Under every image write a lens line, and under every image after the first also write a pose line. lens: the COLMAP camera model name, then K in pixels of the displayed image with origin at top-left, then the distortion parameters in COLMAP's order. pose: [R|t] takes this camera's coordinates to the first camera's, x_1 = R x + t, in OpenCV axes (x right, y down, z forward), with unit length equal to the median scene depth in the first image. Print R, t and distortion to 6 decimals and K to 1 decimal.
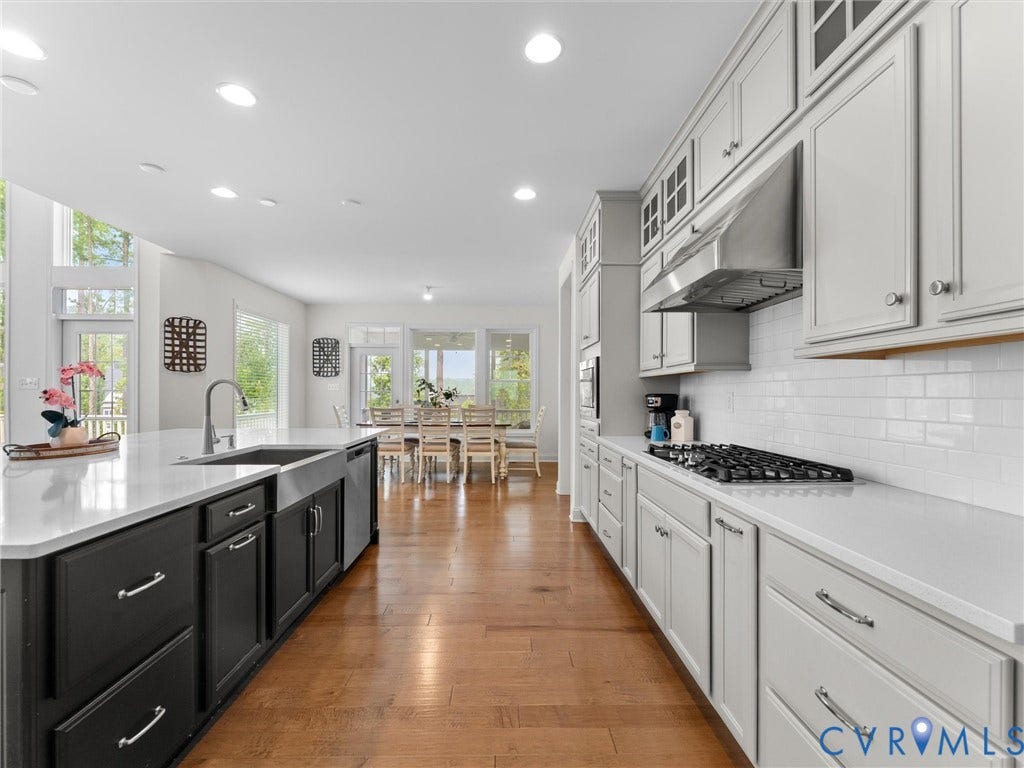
lens RADIAL K [[461.6, 0, 506.7], [0, 461.6, 382.6], [0, 0, 1]] dist [0.004553, 0.000175]
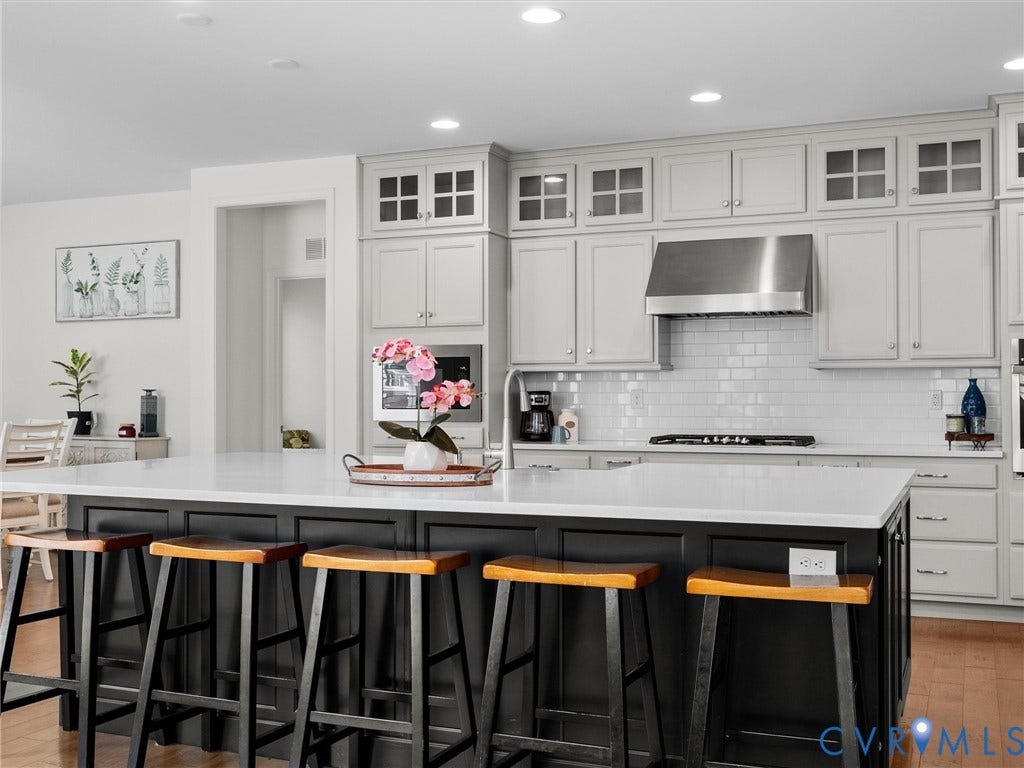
lens RADIAL K [[1252.4, 0, 512.0], [0, 1252.4, 384.0], [0, 0, 1]] dist [0.030588, 0.015386]
pose [[0.403621, 0.003391, 0.914920, -2.633936], [-0.015219, 0.999880, 0.003009, 0.004679], [-0.914800, -0.015138, 0.403624, 0.119835]]
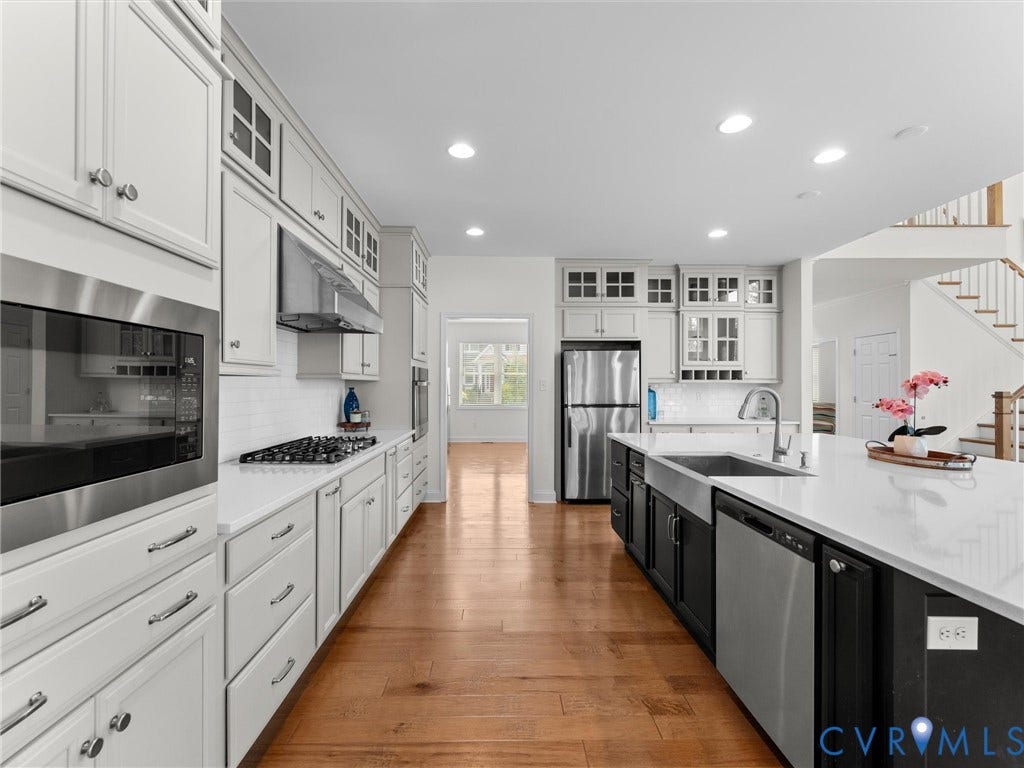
lens RADIAL K [[461.6, 0, 506.7], [0, 461.6, 382.6], [0, 0, 1]] dist [0.004553, 0.000175]
pose [[-0.999990, -0.003741, -0.002492, -0.049320], [-0.003670, 0.999604, -0.027909, 0.011321], [0.002596, -0.027900, -0.999607, 2.038299]]
